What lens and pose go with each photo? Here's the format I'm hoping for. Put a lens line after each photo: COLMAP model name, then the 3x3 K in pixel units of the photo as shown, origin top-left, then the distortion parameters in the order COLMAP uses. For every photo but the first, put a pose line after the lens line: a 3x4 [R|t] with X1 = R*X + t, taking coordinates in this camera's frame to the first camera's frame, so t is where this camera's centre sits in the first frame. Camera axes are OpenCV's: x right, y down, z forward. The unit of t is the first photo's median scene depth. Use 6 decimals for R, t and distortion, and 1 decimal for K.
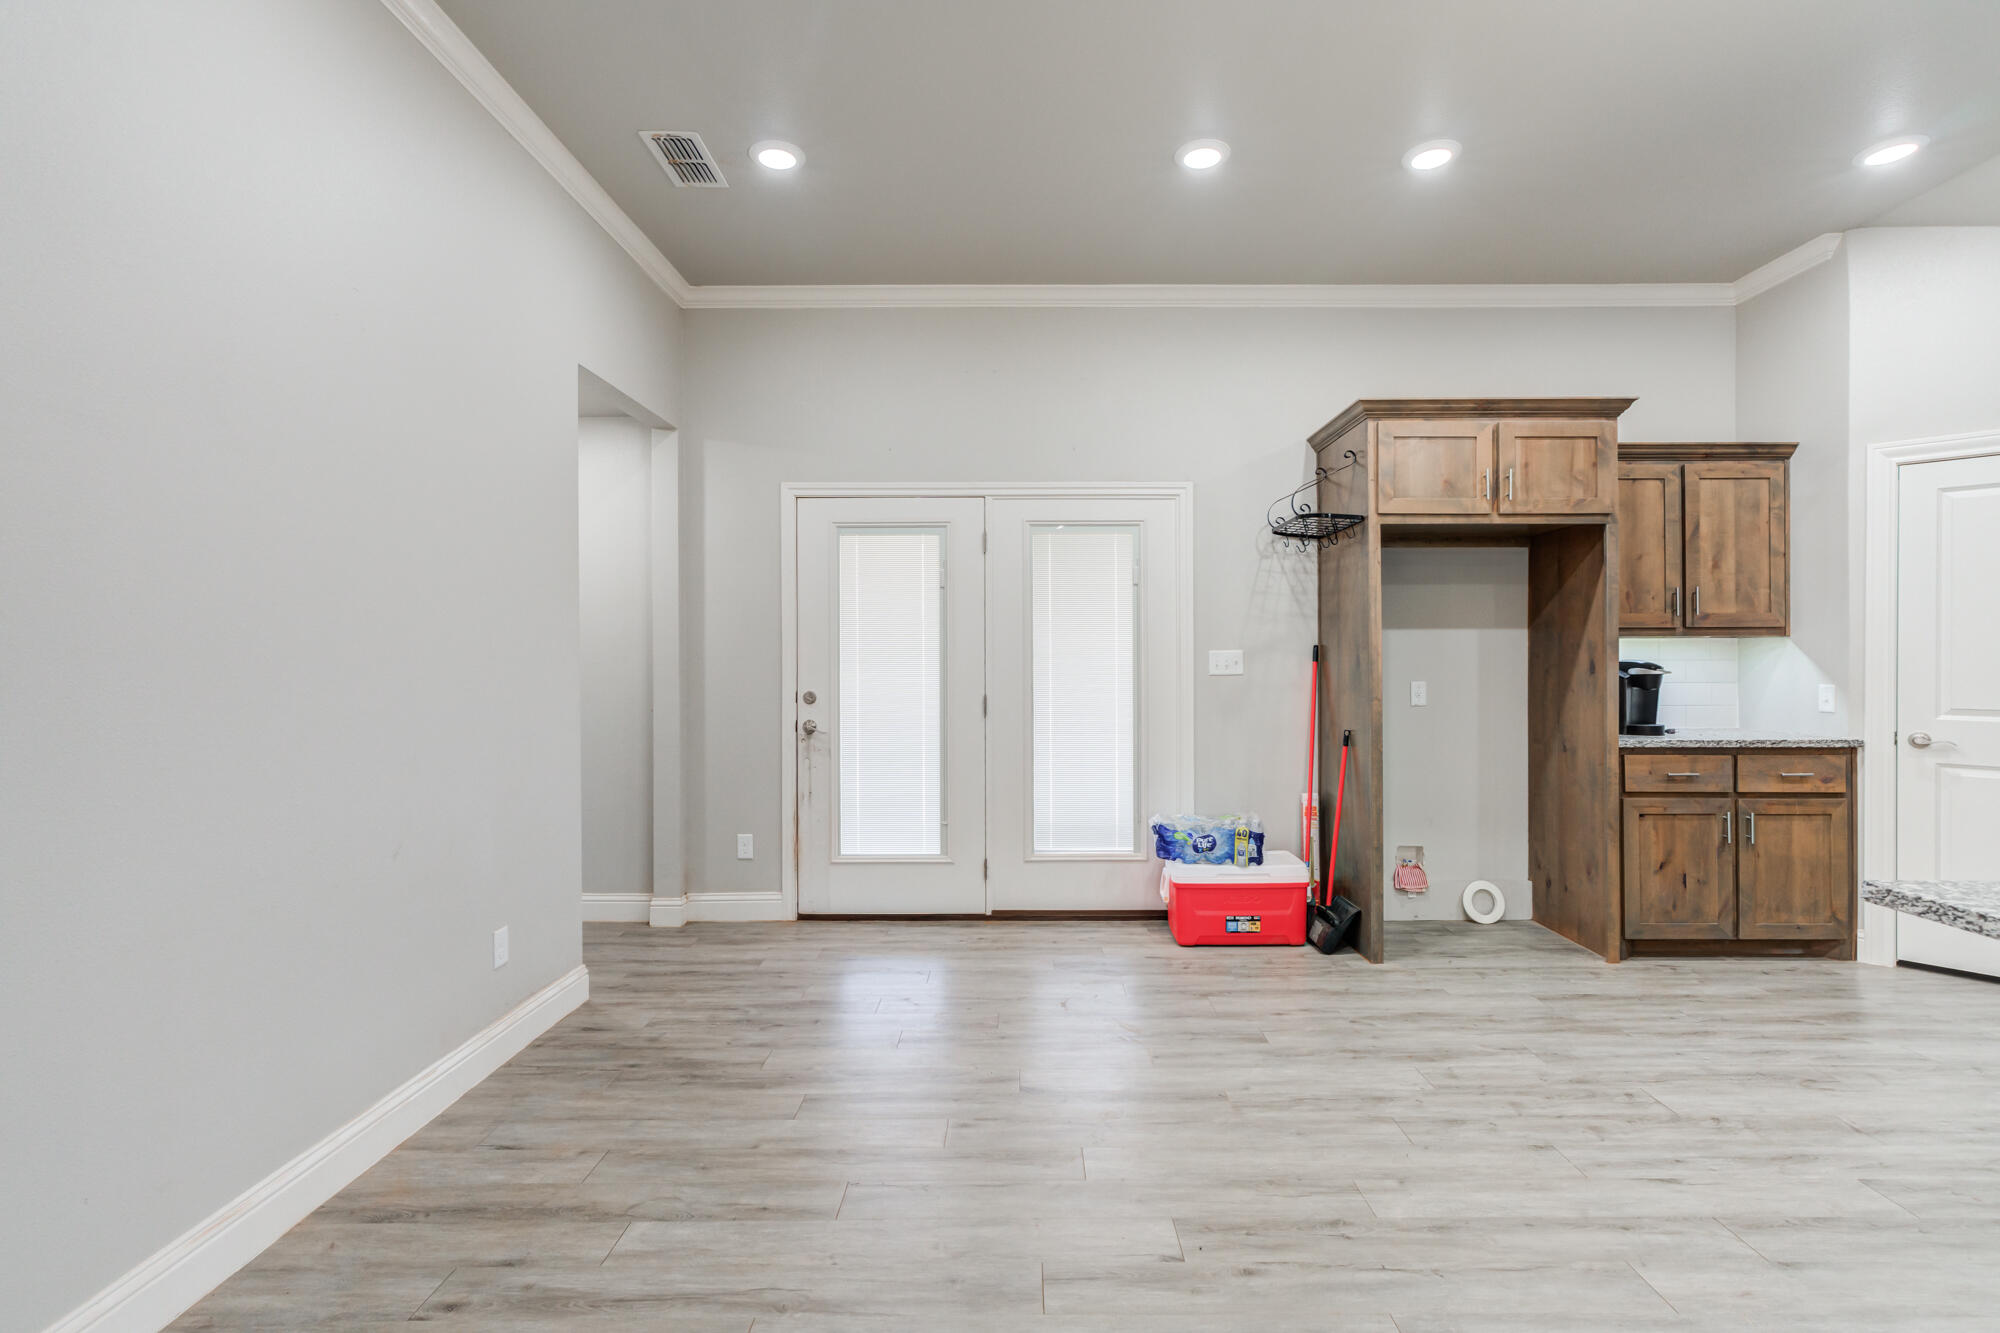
lens RADIAL K [[938.8, 0, 1011.2], [0, 938.8, 655.0], [0, 0, 1]] dist [-0.018347, 0.016320]
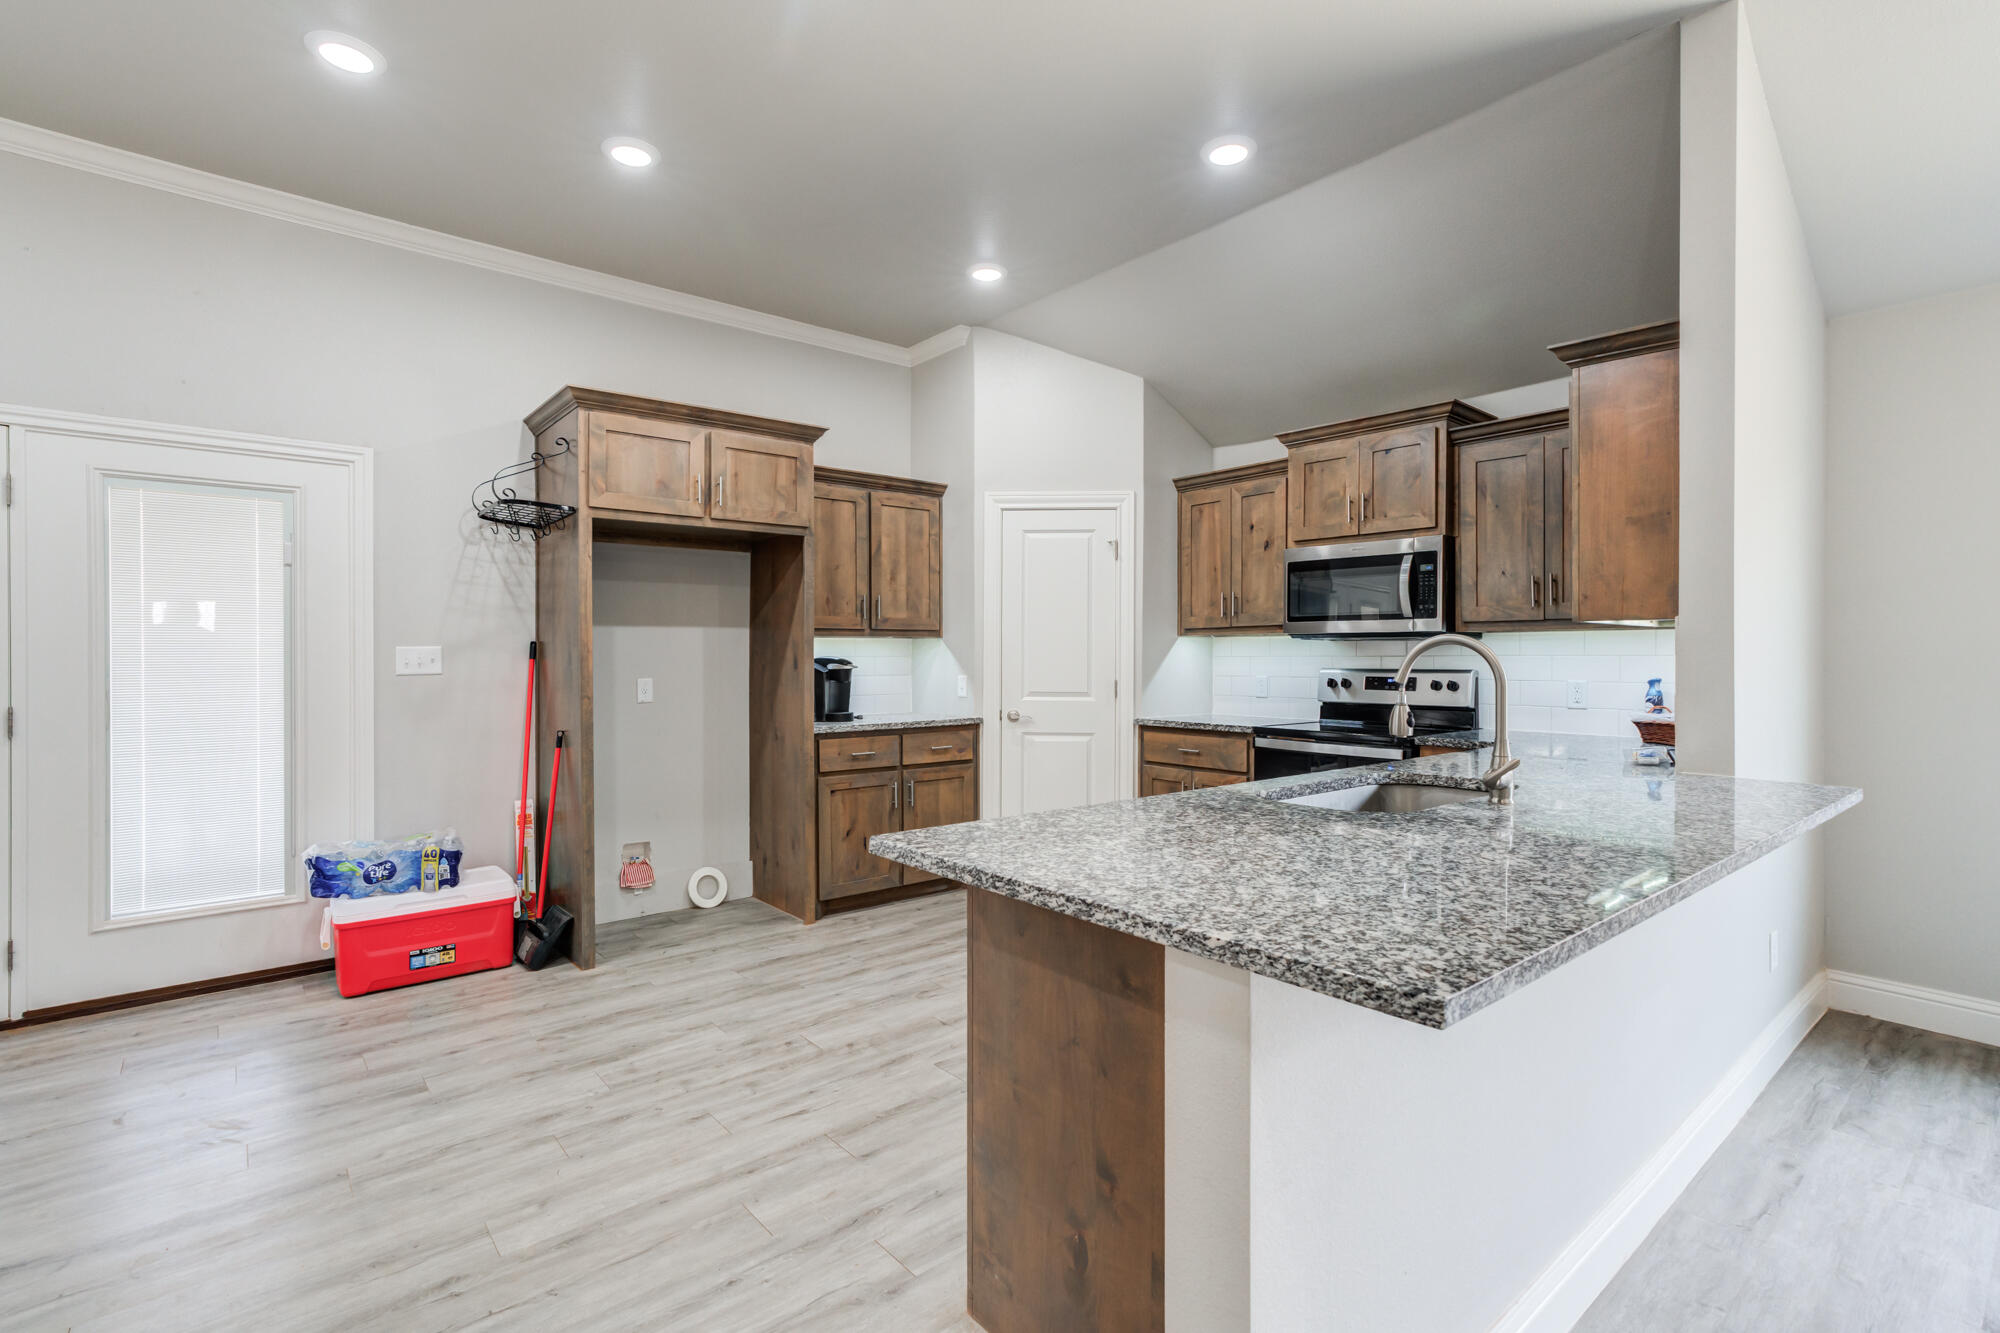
lens RADIAL K [[934.6, 0, 1000.6], [0, 934.6, 654.4], [0, 0, 1]] dist [-0.014790, 0.015715]
pose [[0.765422, 0.000165, 0.643529, 0.090324], [-0.001401, 0.999998, 0.001411, 0.000592], [-0.643528, -0.001982, 0.765420, -0.014926]]
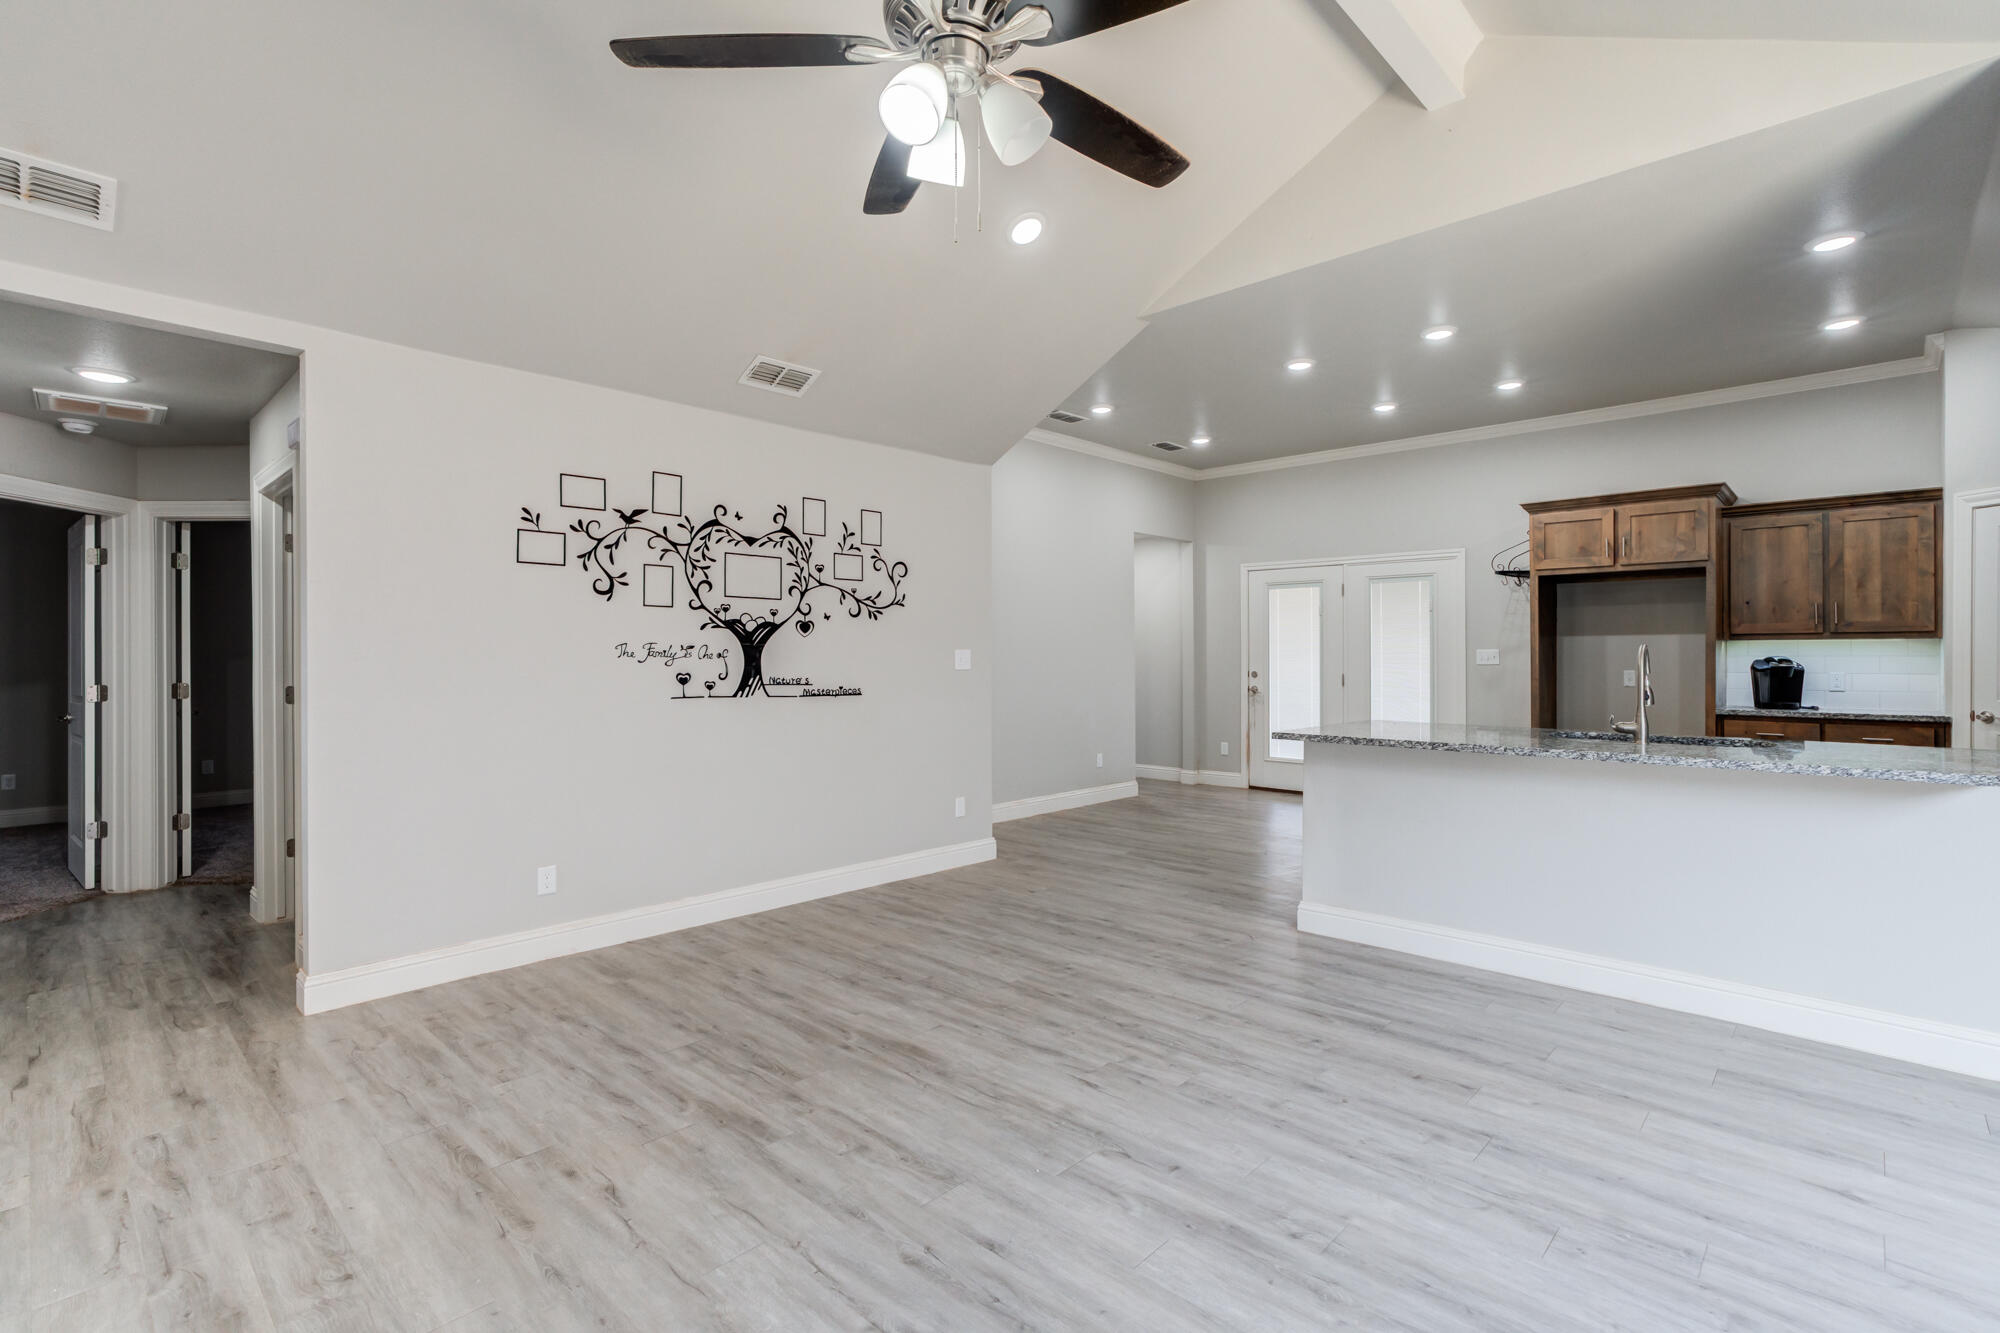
lens RADIAL K [[938.8, 0, 1011.2], [0, 938.8, 655.0], [0, 0, 1]] dist [-0.018347, 0.016320]
pose [[0.740717, 0.002272, -0.671814, 0.811053], [0.000786, 0.999991, 0.004249, -0.003102], [0.671817, -0.003676, 0.740708, -0.875609]]
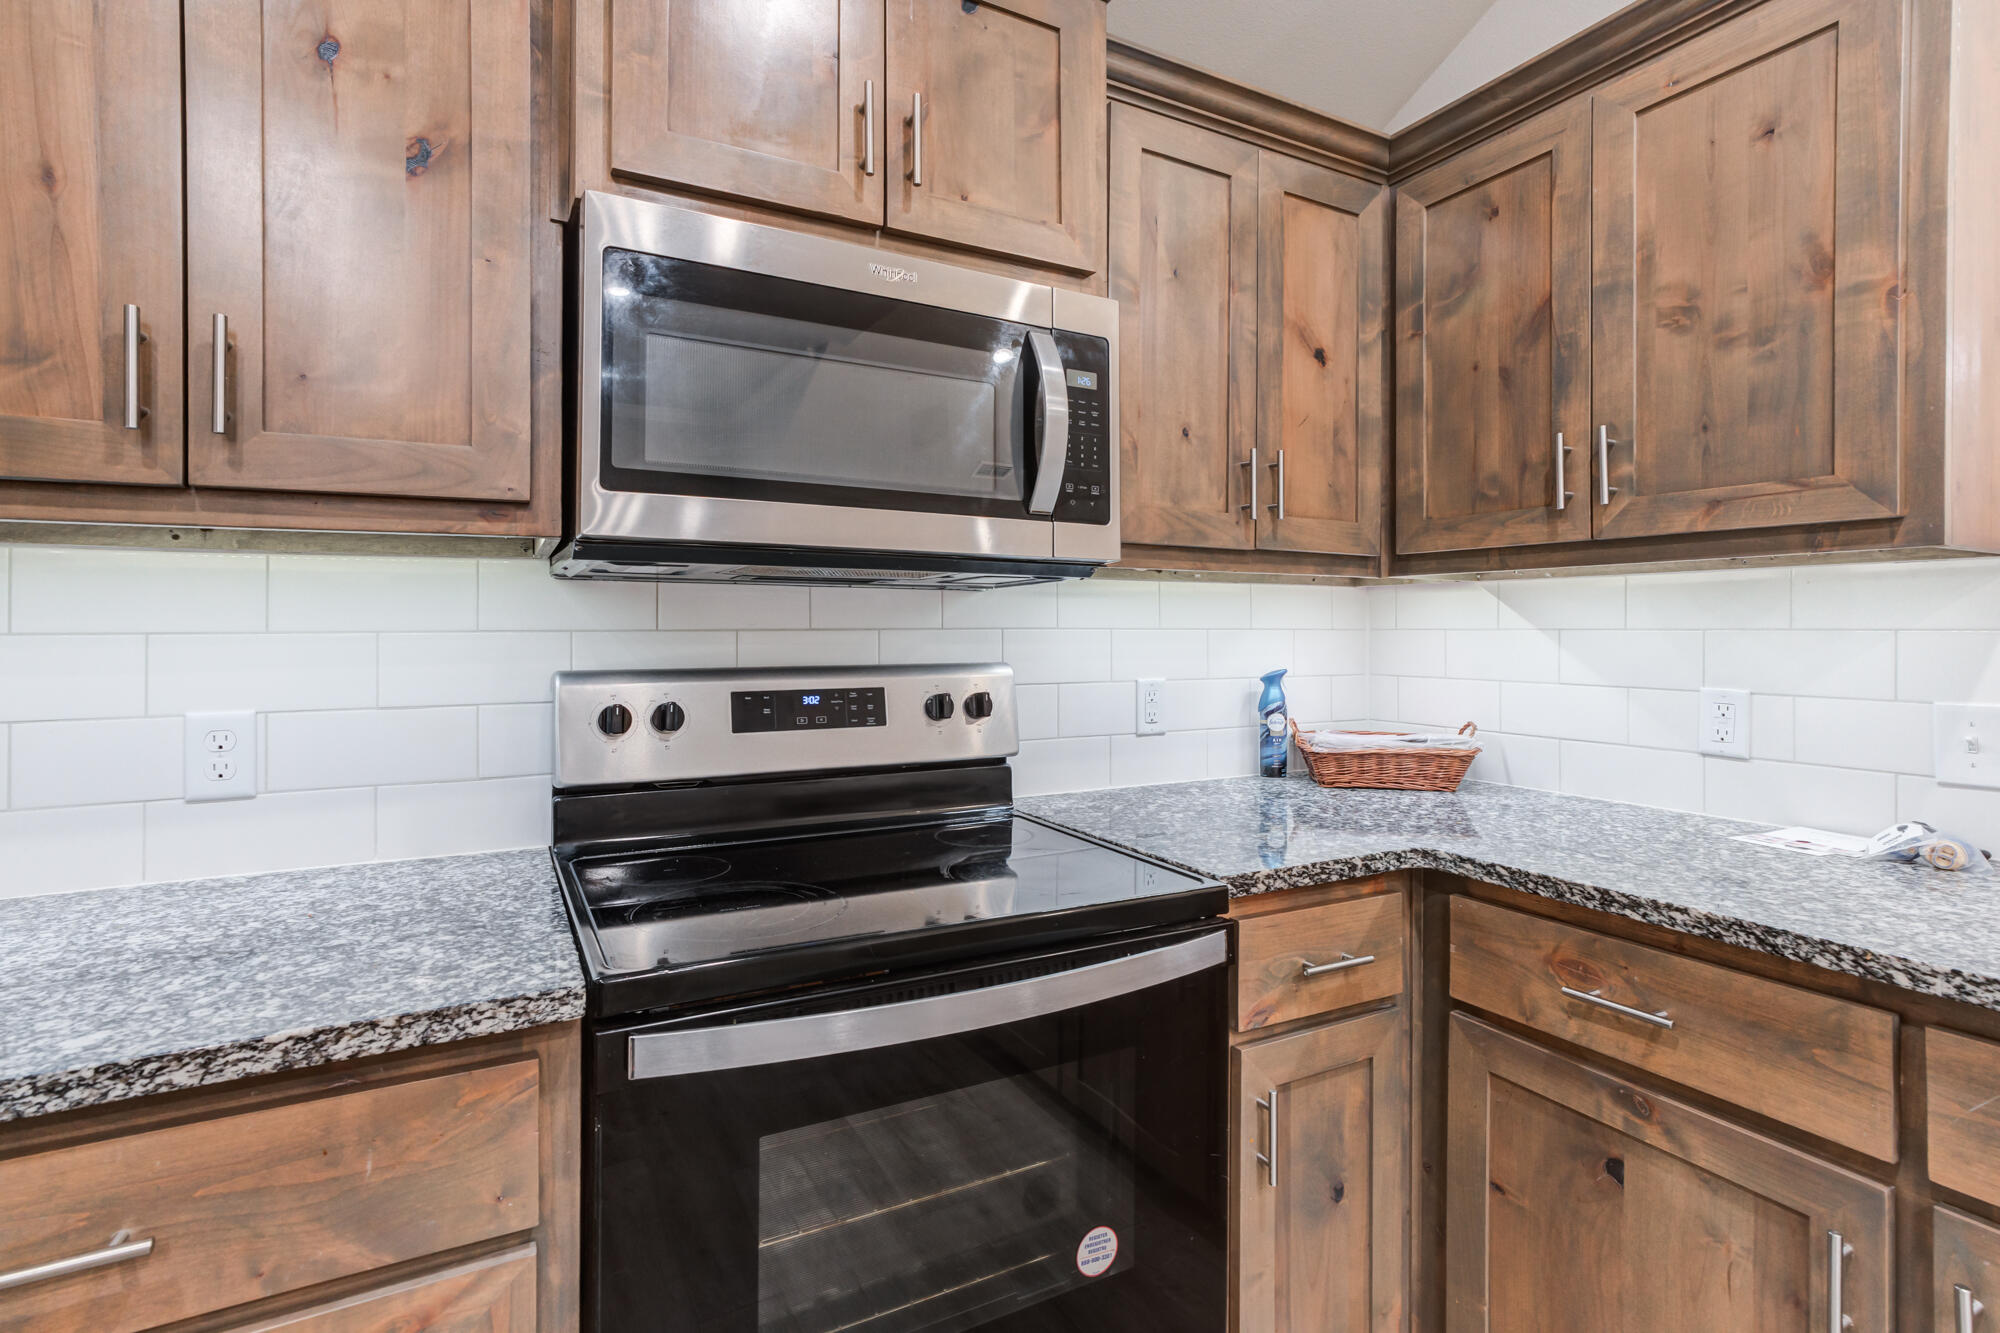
lens RADIAL K [[967.5, 0, 1073.7], [0, 967.5, 622.3], [0, 0, 1]] dist [-0.017488, 0.010851]
pose [[-0.479636, 0.006026, 0.877447, 0.813557], [-0.004181, 0.999949, -0.009152, 0.003945], [-0.877458, -0.008058, -0.479586, 0.684396]]
